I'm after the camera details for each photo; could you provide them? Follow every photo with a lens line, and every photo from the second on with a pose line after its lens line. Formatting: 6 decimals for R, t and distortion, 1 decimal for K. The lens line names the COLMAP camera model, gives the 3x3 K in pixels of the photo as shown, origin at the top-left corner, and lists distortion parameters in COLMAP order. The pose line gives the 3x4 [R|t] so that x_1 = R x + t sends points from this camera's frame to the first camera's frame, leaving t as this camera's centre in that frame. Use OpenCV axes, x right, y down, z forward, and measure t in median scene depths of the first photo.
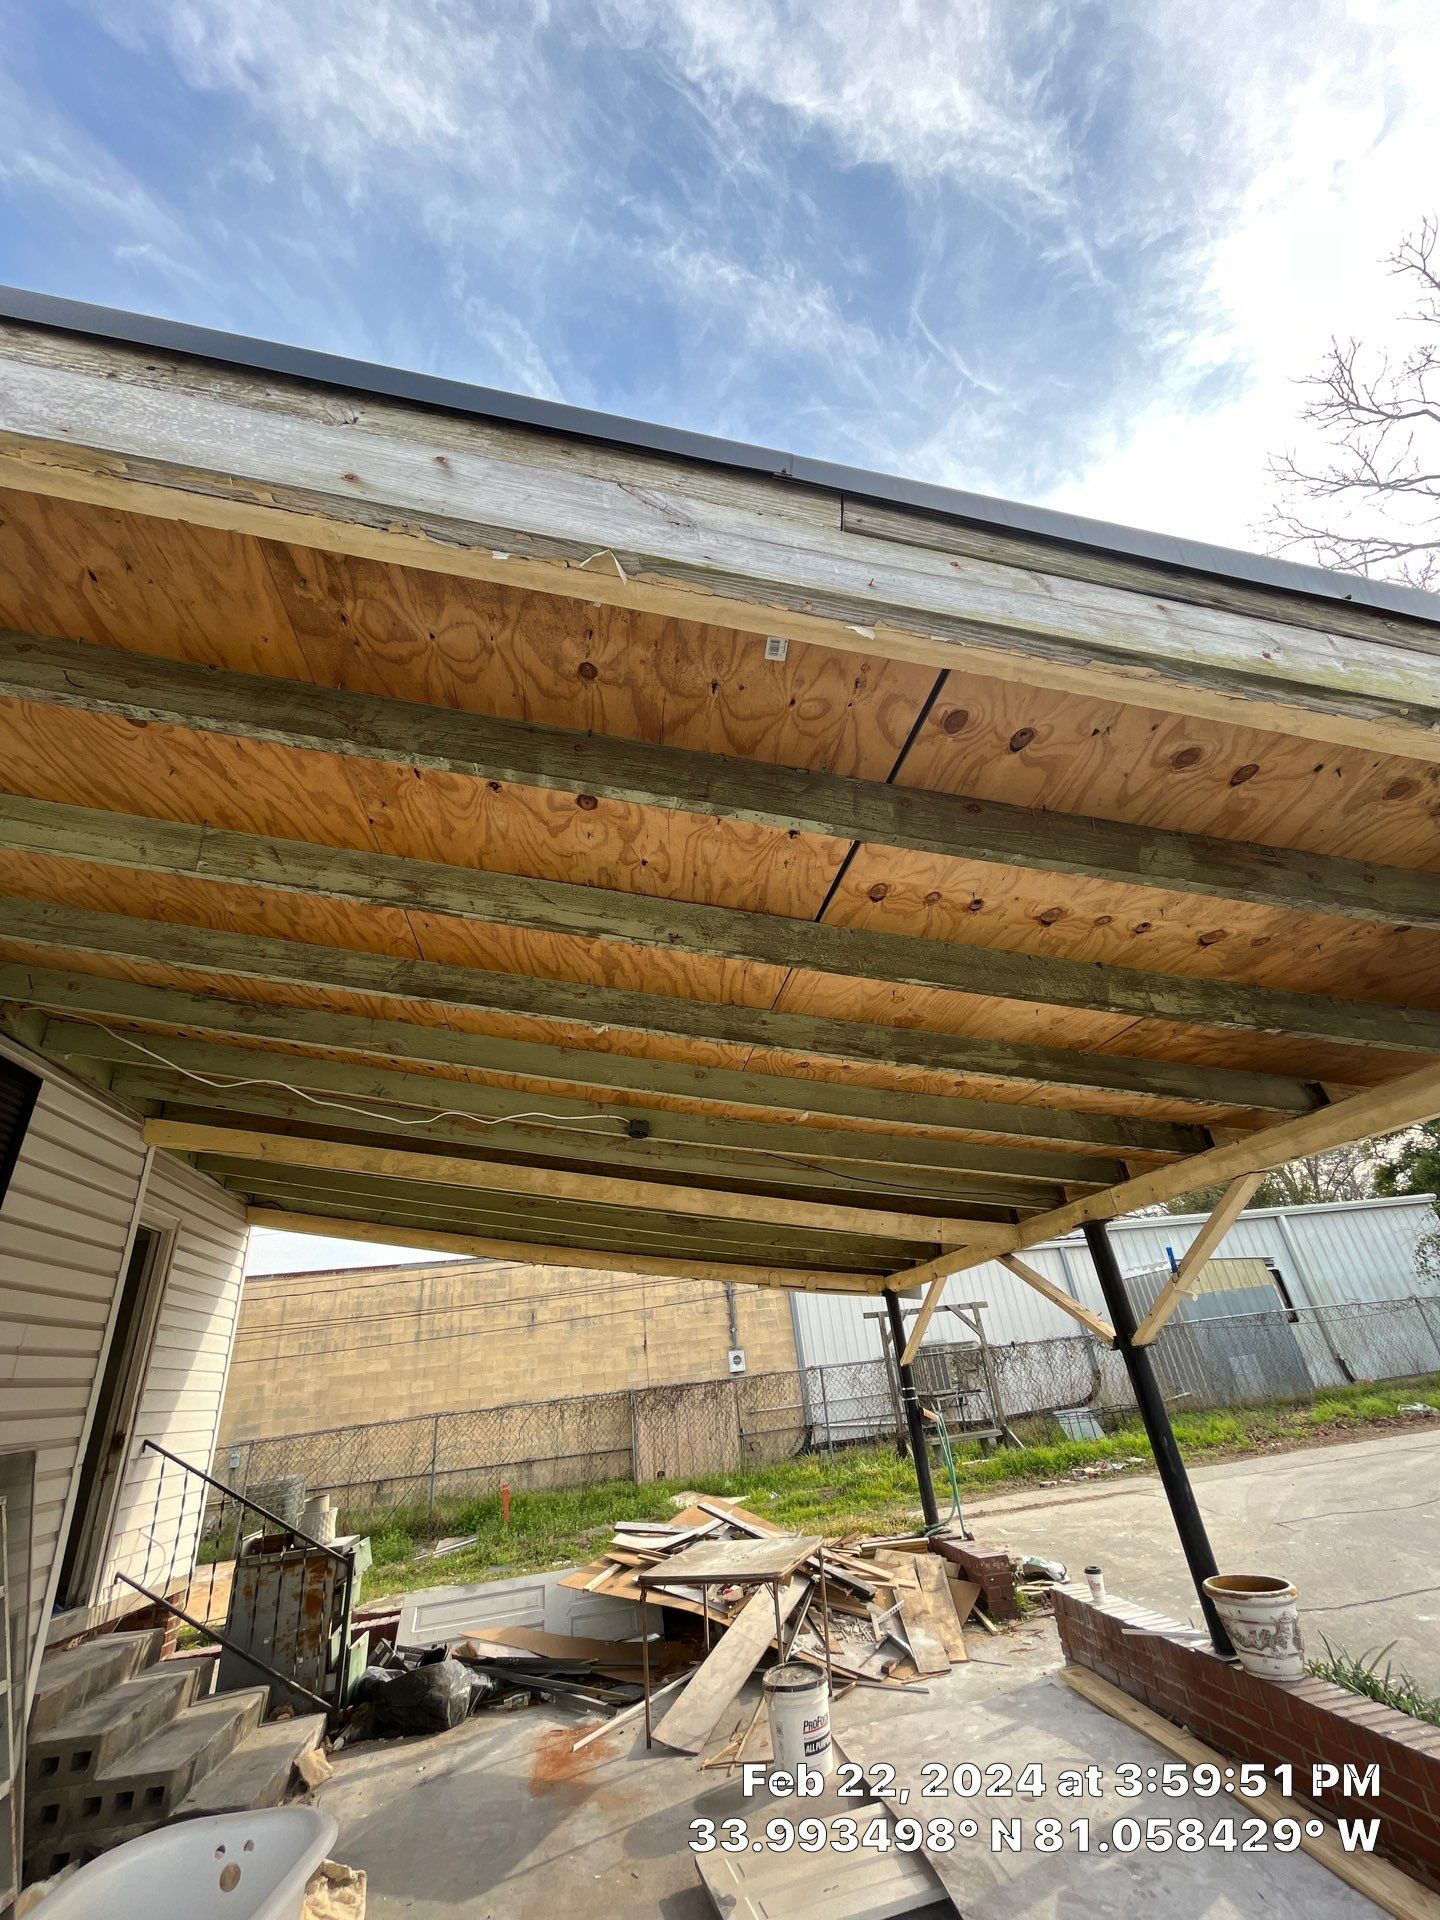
lens RADIAL K [[777.8, 0, 720.0], [0, 777.8, 960.0], [0, 0, 1]] dist [-0.002367, -0.000027]
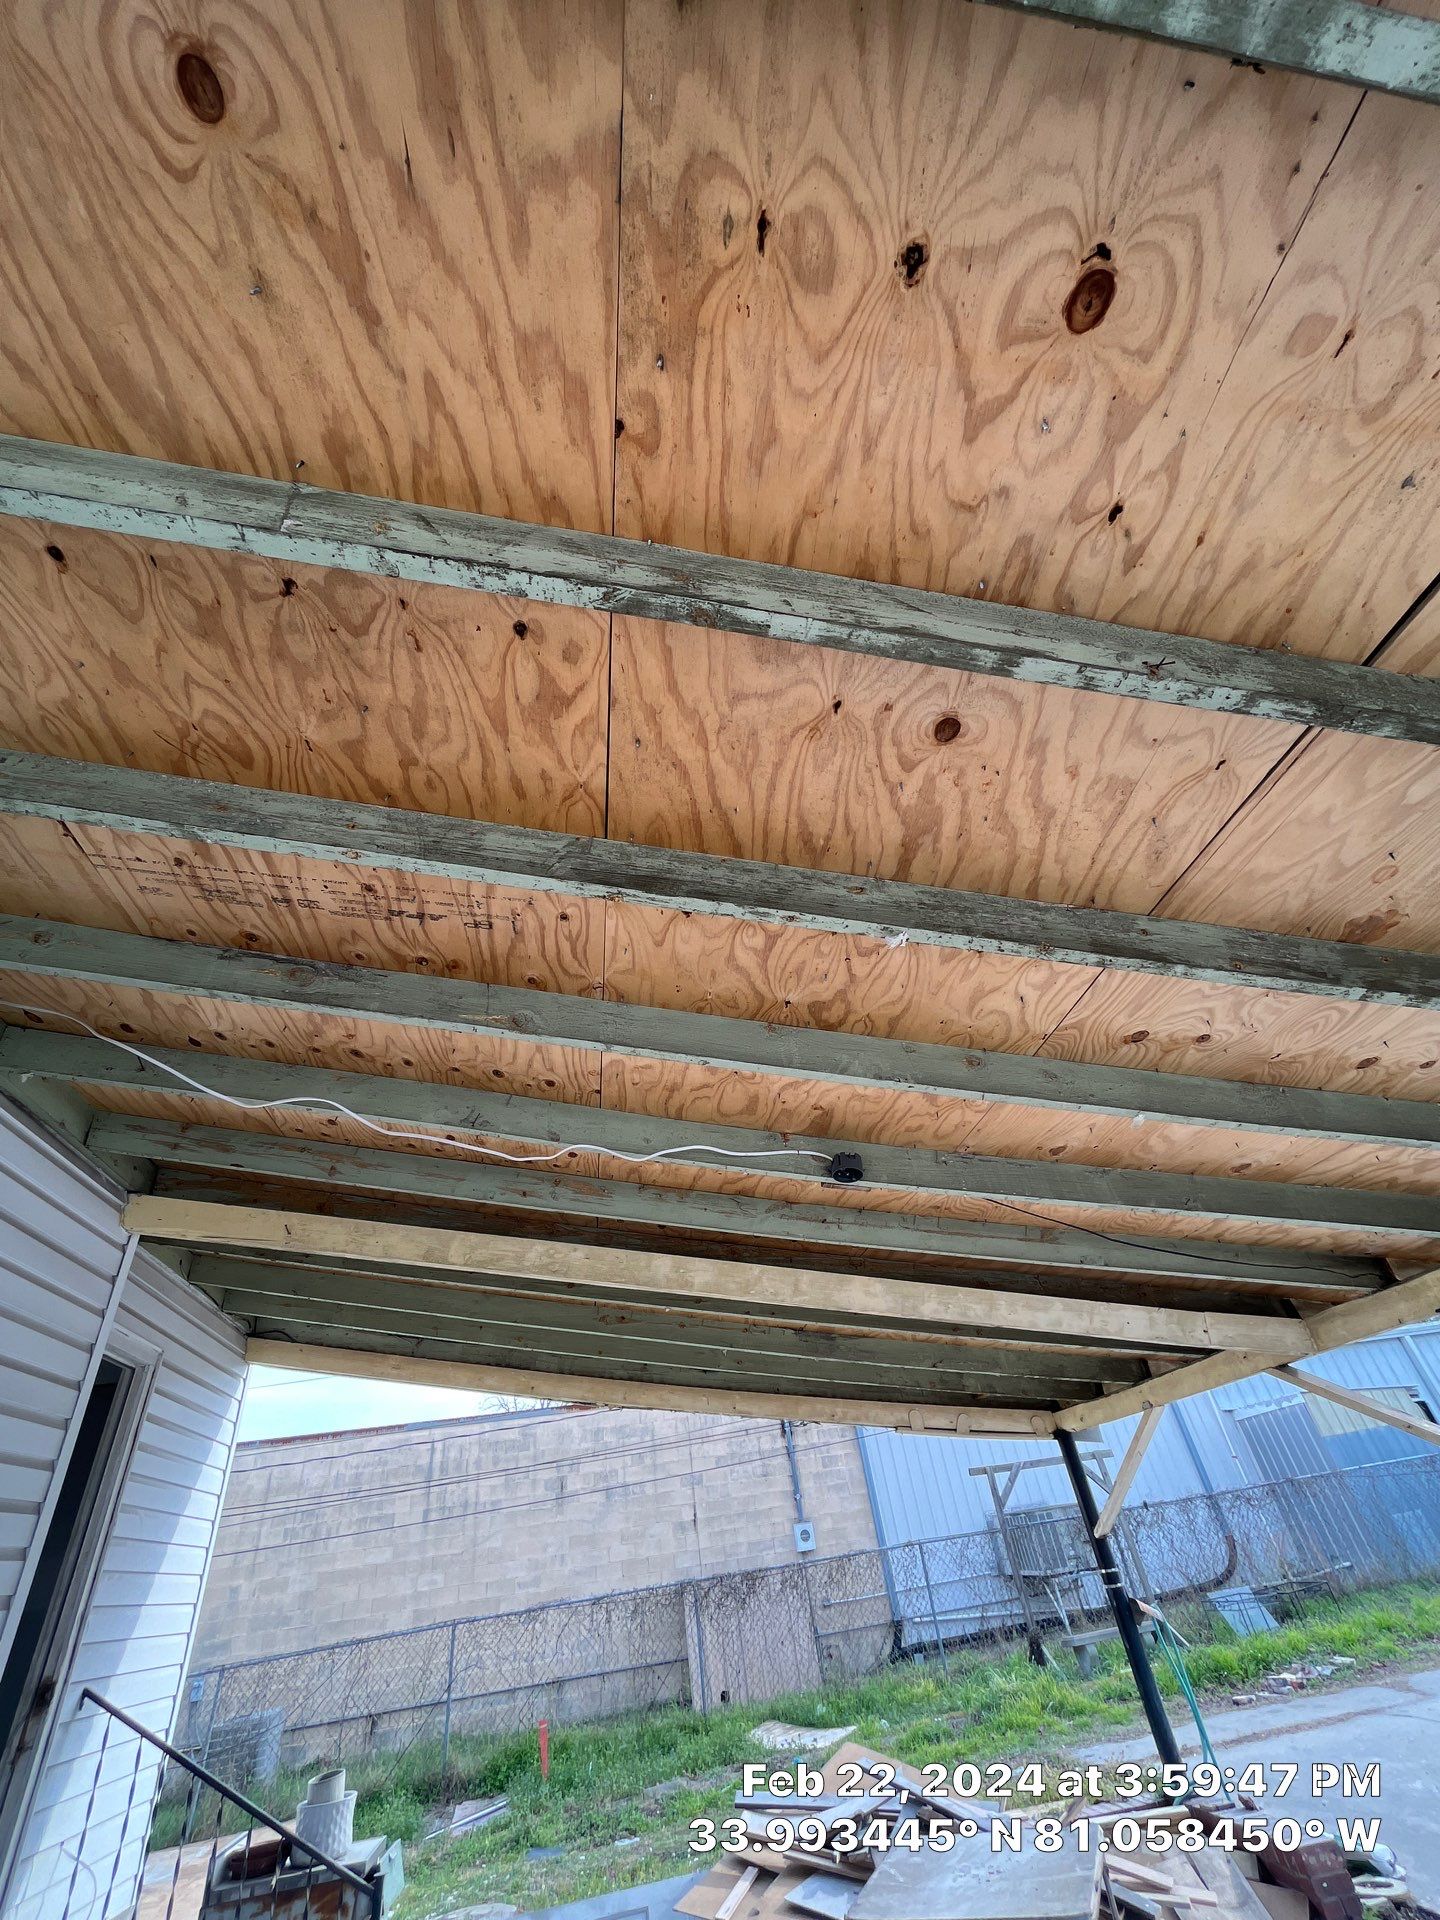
lens RADIAL K [[777.8, 0, 720.0], [0, 777.8, 960.0], [0, 0, 1]] dist [-0.002367, -0.000027]
pose [[0.999586, -0.028777, 0.000824, -0.089821], [0.028528, 0.986290, -0.162538, 0.061267], [0.003865, 0.162495, 0.986702, 0.123512]]
